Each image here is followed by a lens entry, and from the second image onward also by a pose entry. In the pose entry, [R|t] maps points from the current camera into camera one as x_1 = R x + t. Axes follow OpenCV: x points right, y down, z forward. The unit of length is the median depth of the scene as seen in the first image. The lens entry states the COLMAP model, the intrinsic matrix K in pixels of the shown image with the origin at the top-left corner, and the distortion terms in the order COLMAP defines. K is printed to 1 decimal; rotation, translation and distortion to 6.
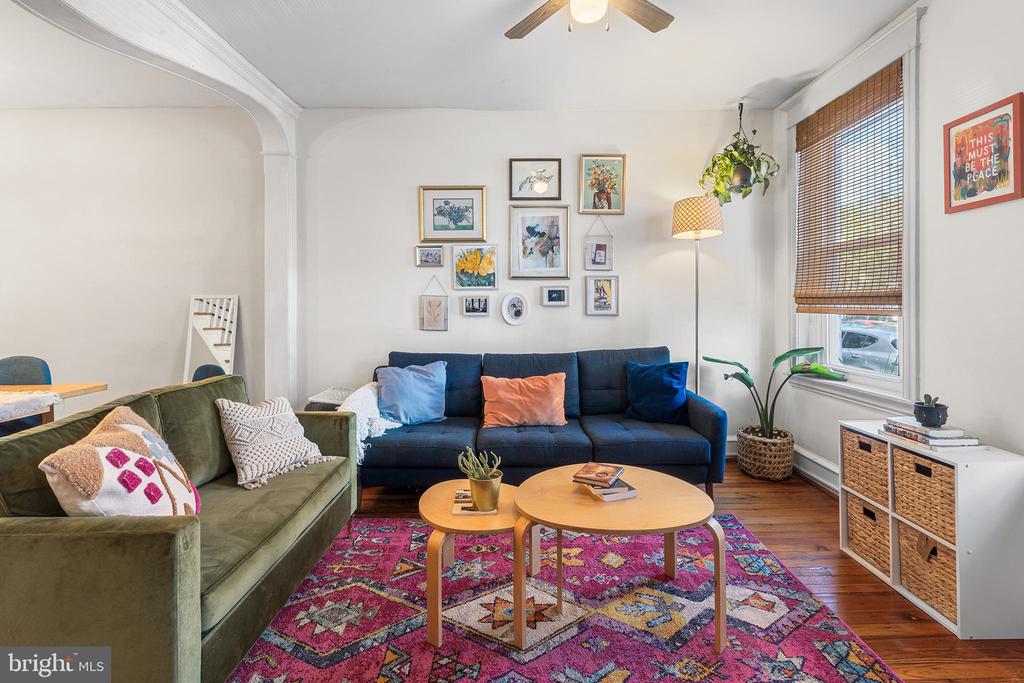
lens RADIAL K [[464.8, 0, 513.9], [0, 464.8, 310.5], [0, 0, 1]] dist [0.001762, -0.000867]
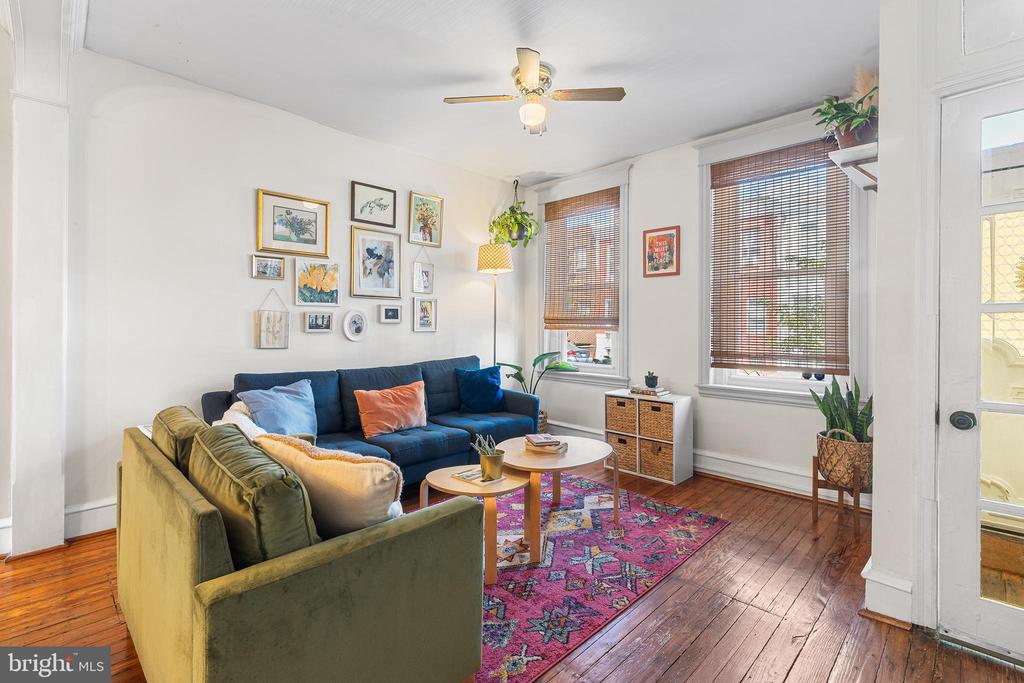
lens RADIAL K [[464.8, 0, 508.6], [0, 464.8, 326.6], [0, 0, 1]] dist [0.001762, -0.000867]
pose [[0.711978, 0.004560, 0.702187, -0.564194], [-0.002355, 0.999989, -0.004105, 0.002493], [-0.702198, 0.001269, 0.711981, 0.021352]]
